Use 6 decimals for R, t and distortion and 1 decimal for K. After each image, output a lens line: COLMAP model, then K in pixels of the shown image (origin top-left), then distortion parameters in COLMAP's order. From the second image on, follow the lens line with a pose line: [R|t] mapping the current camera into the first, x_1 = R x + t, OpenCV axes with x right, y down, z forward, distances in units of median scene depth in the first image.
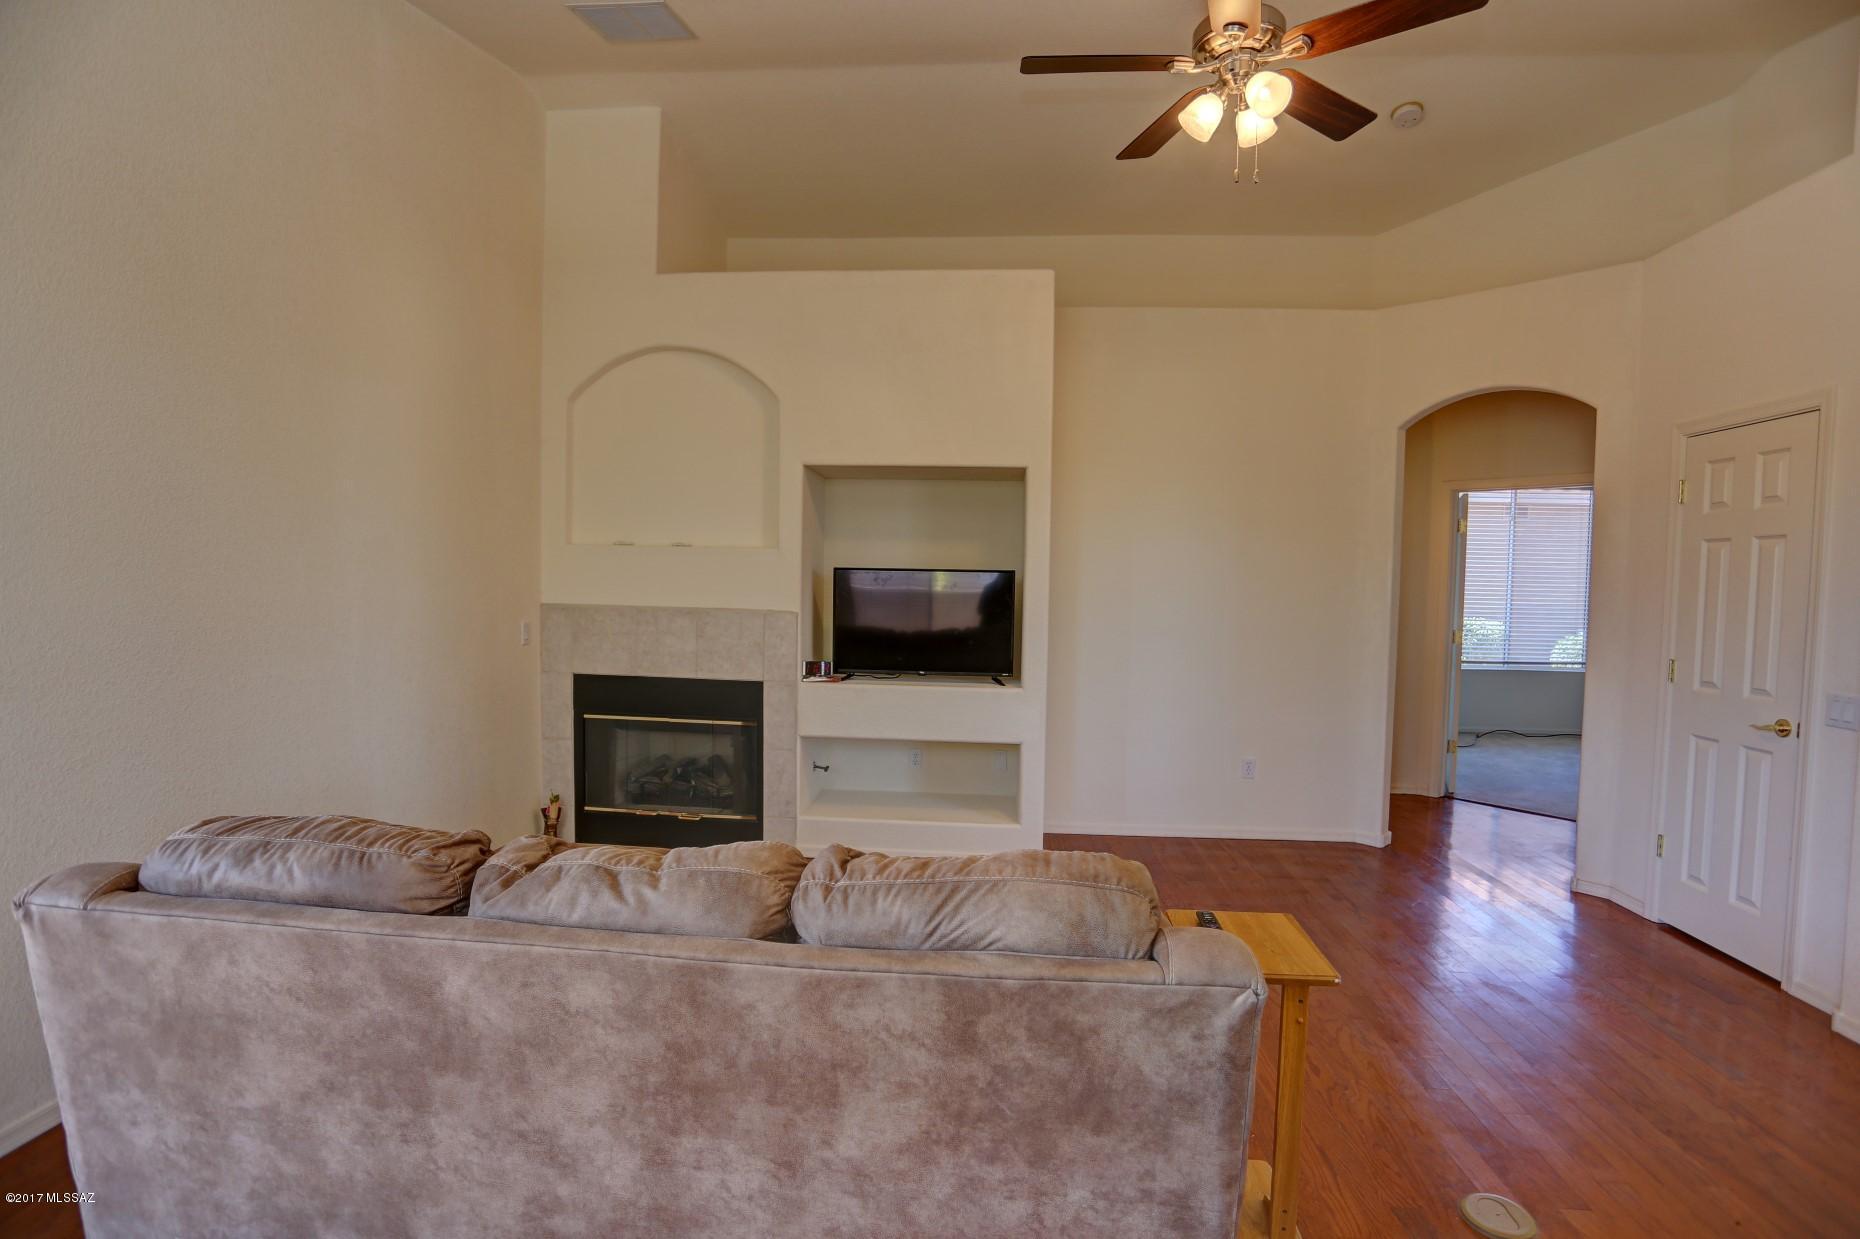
lens RADIAL K [[909.6, 0, 934.1], [0, 909.6, 626.4], [0, 0, 1]] dist [-0.072408, 0.031951]
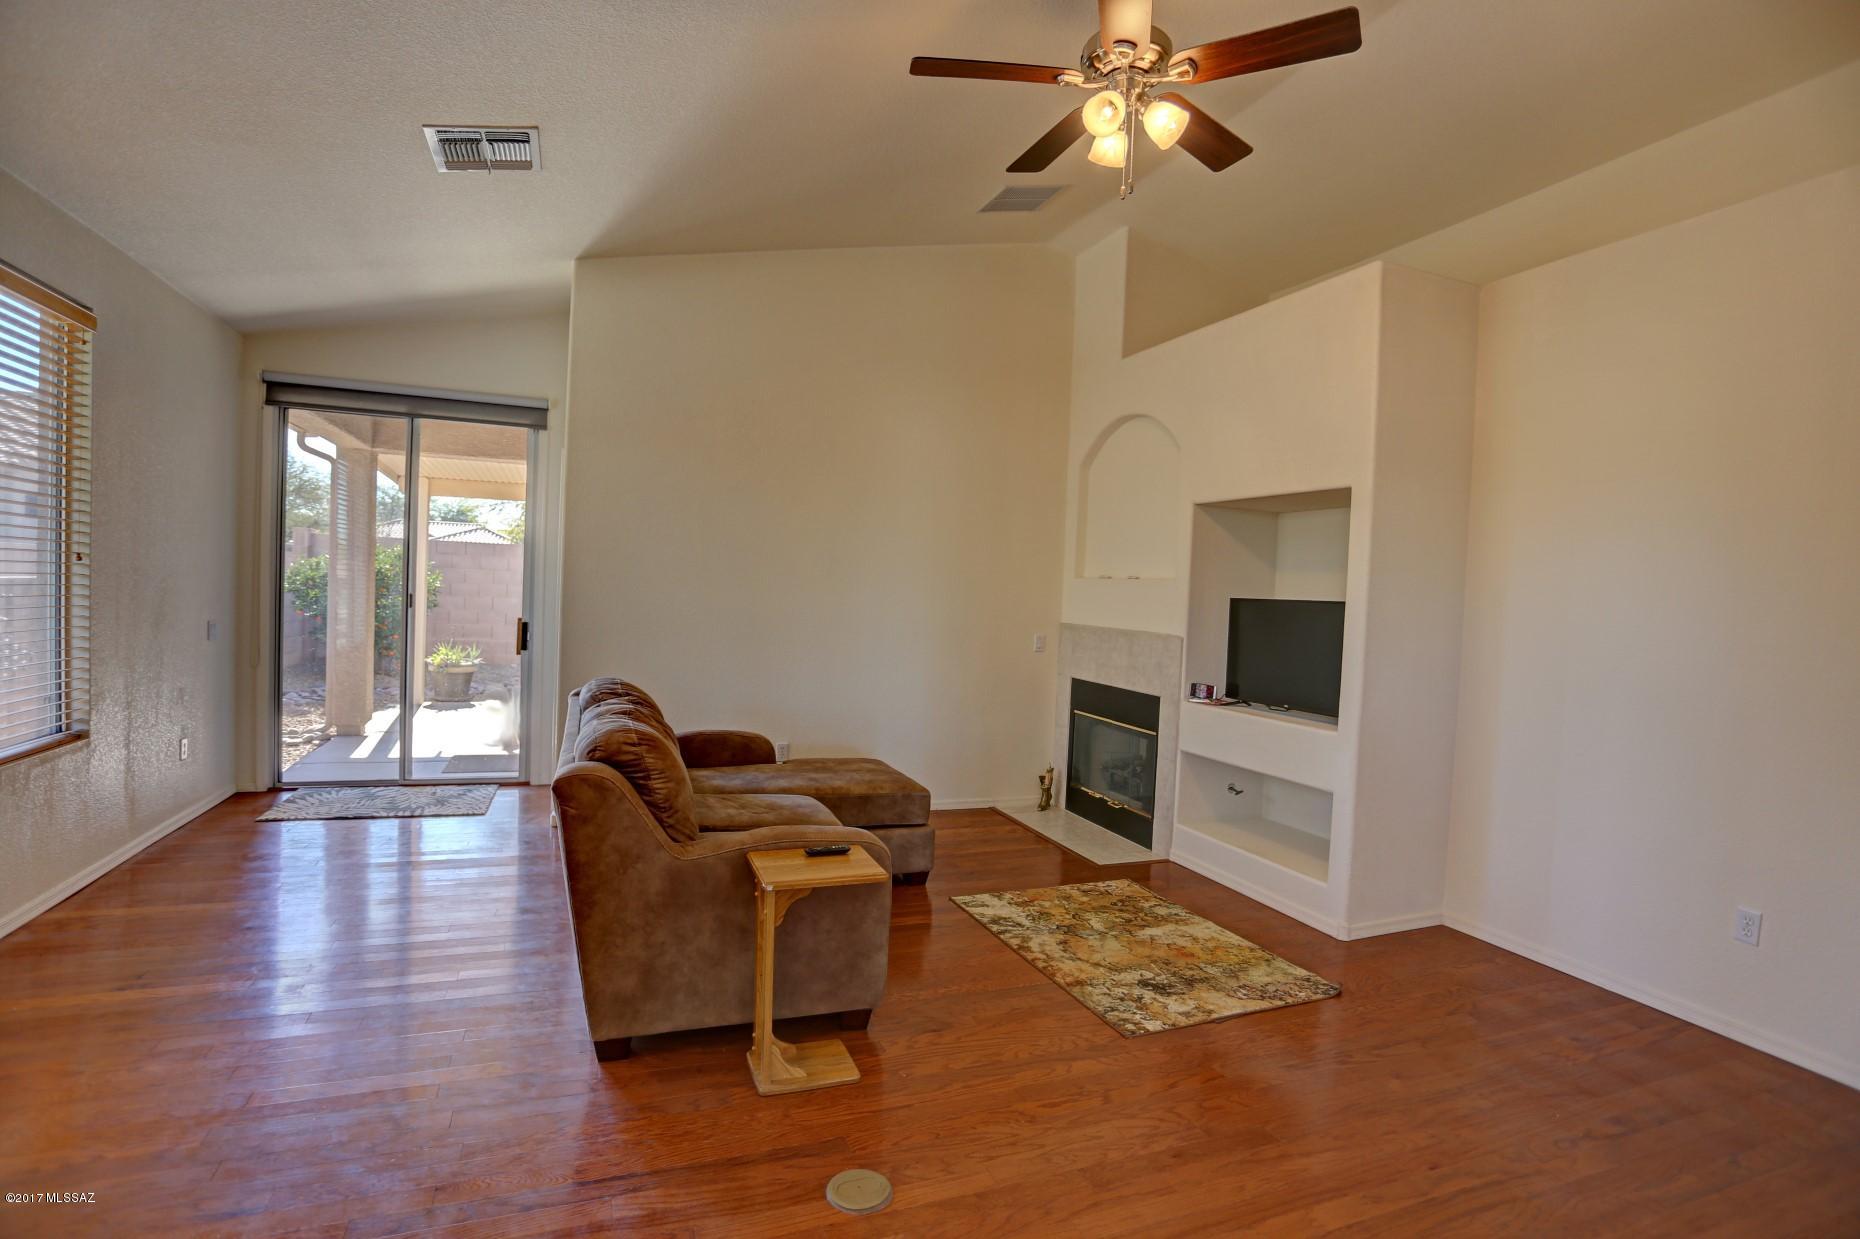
lens RADIAL K [[909.6, 0, 934.1], [0, 909.6, 626.4], [0, 0, 1]] dist [-0.072408, 0.031951]
pose [[0.449698, 0.032505, -0.892589, 0.685728], [-0.082992, 0.996535, -0.005522, 0.002905], [0.889317, 0.076561, 0.450837, 0.231309]]
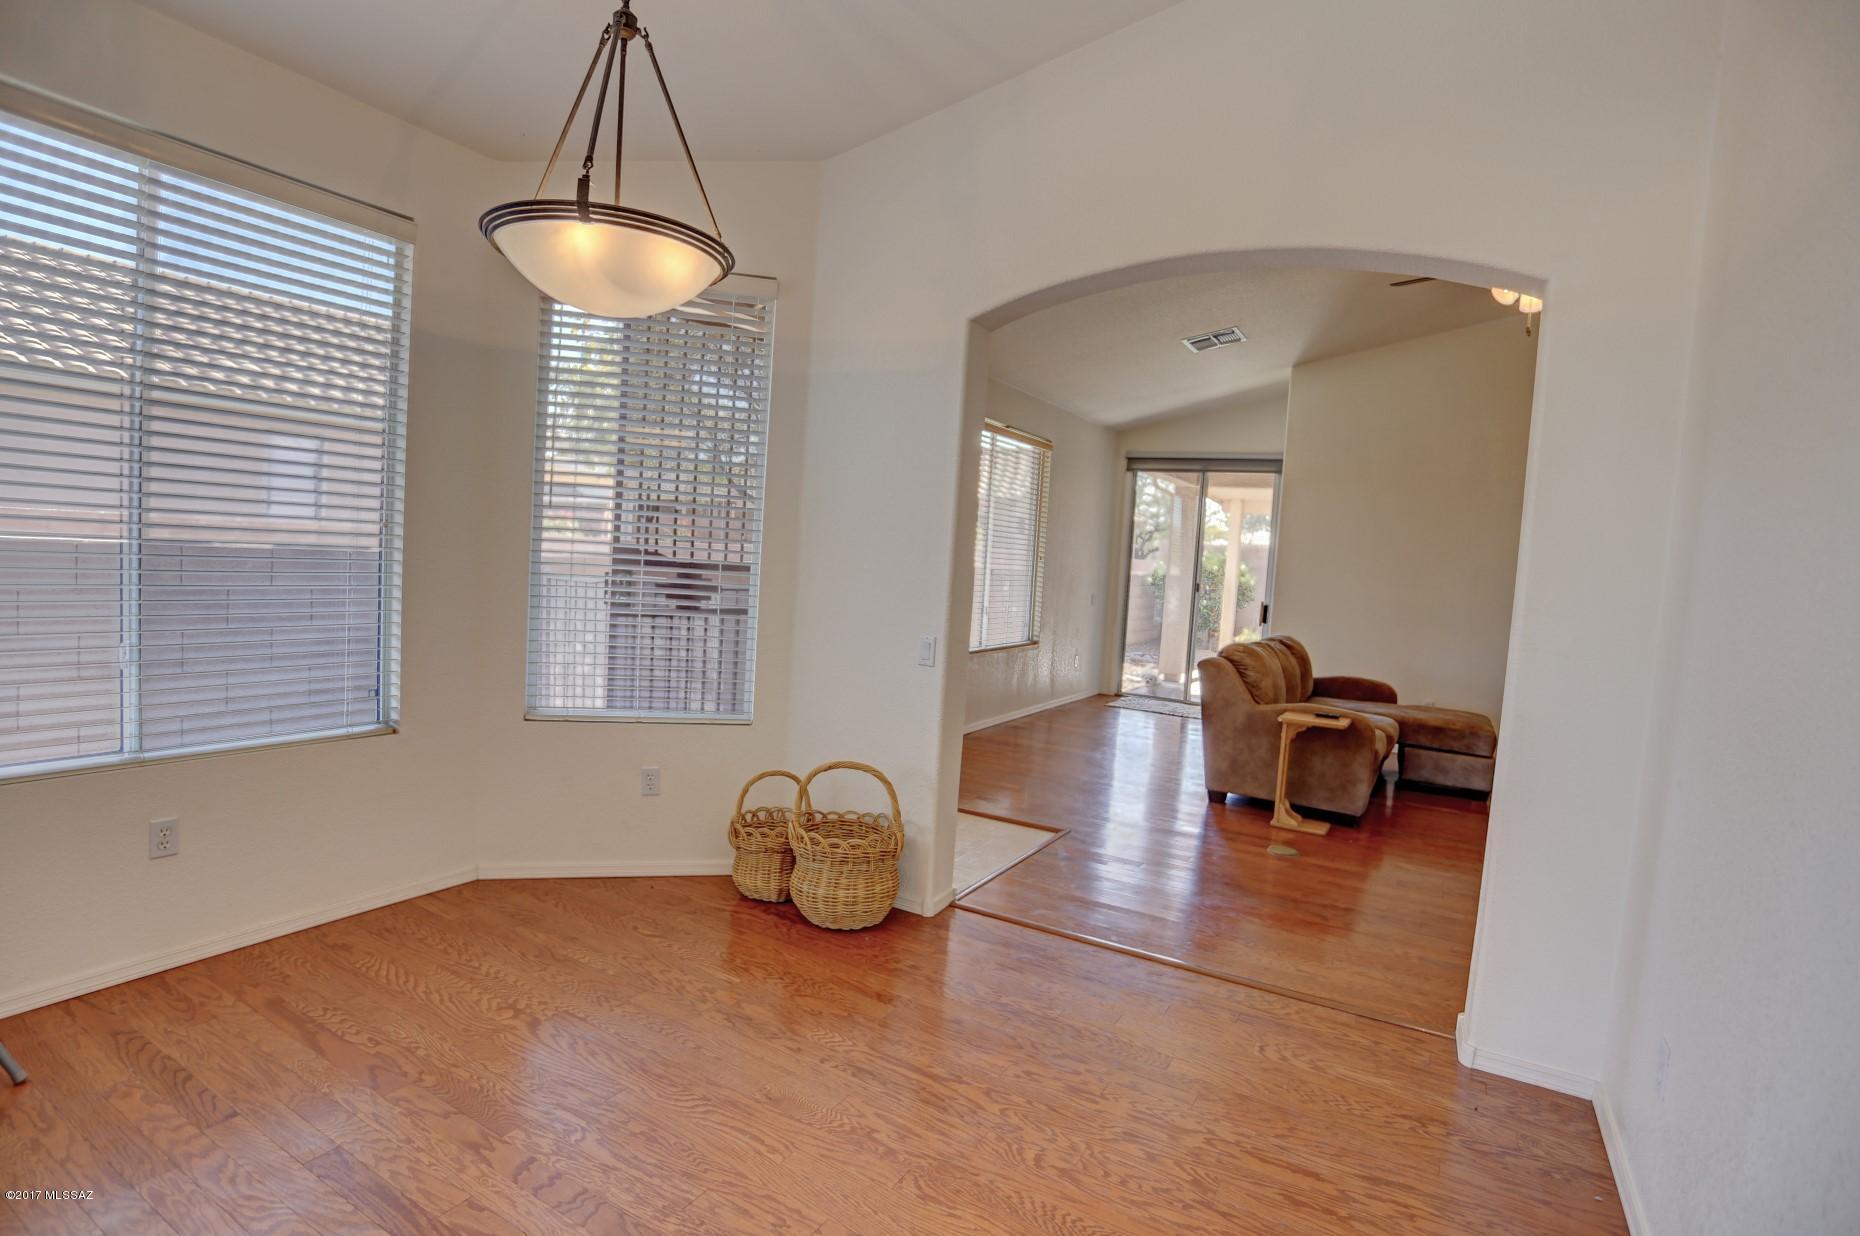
lens RADIAL K [[909.6, 0, 934.1], [0, 909.6, 624.9], [0, 0, 1]] dist [-0.072408, 0.031951]
pose [[-0.411652, 0.026983, -0.910942, 1.416733], [-0.117467, 0.989652, 0.082398, 0.006948], [0.903739, 0.140925, -0.404223, 0.467876]]
